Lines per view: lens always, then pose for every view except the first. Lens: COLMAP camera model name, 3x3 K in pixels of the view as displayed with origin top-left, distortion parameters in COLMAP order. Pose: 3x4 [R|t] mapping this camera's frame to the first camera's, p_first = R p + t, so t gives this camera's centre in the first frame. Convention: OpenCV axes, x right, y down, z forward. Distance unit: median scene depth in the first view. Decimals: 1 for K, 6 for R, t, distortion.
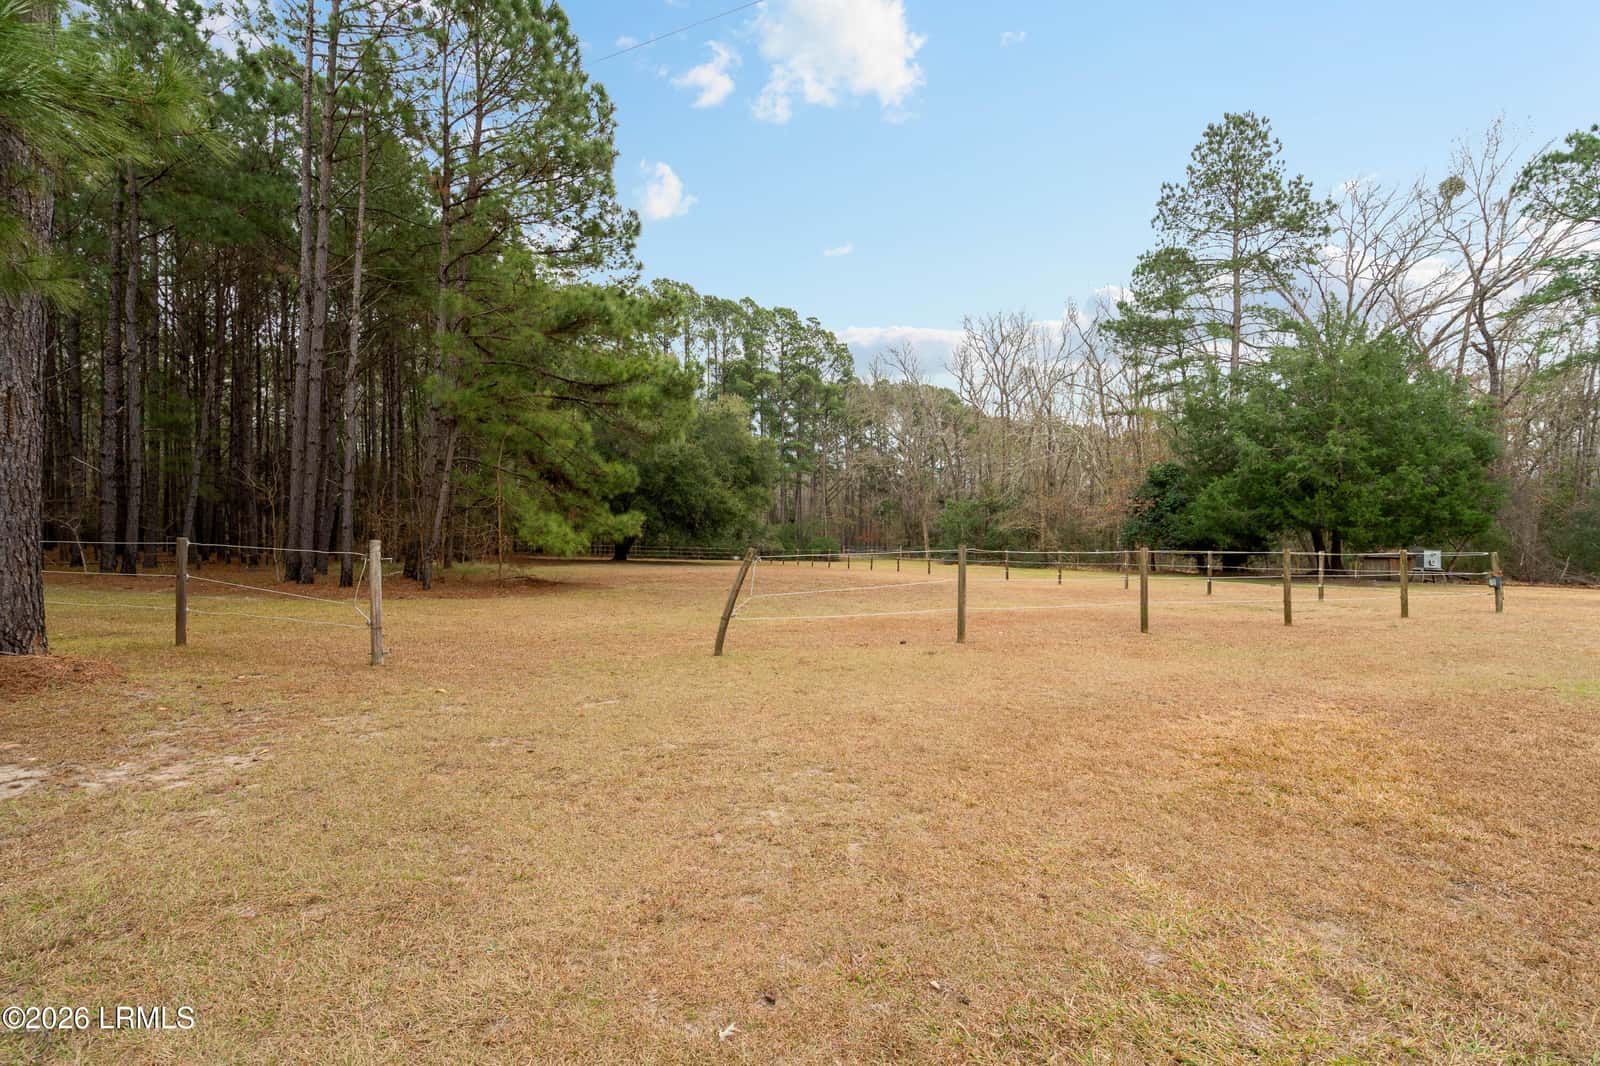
lens RADIAL K [[709.6, 0, 800.2], [0, 709.6, 528.9], [0, 0, 1]] dist [-0.003243, 0.000891]
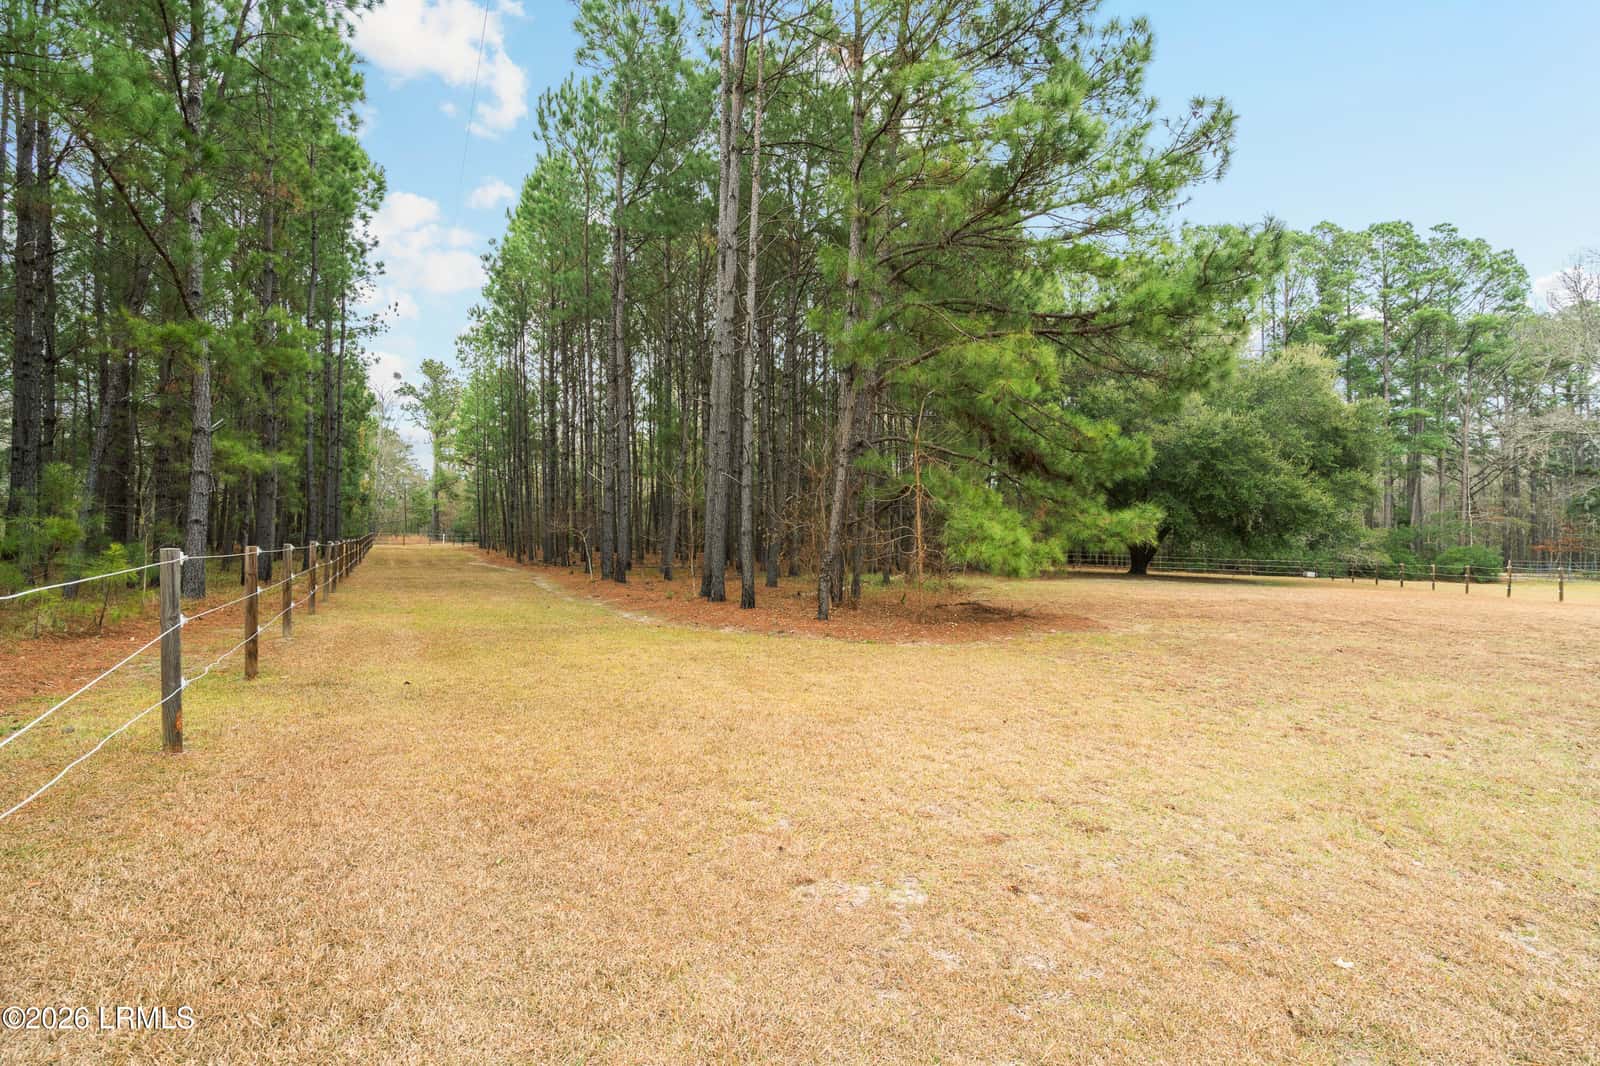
lens RADIAL K [[709.6, 0, 799.9], [0, 709.6, 533.1], [0, 0, 1]] dist [-0.003243, 0.000891]
pose [[0.763316, -0.006159, -0.645996, -0.027554], [0.003305, 0.999979, -0.005628, 0.001095], [0.646017, 0.002161, 0.763320, 0.142820]]
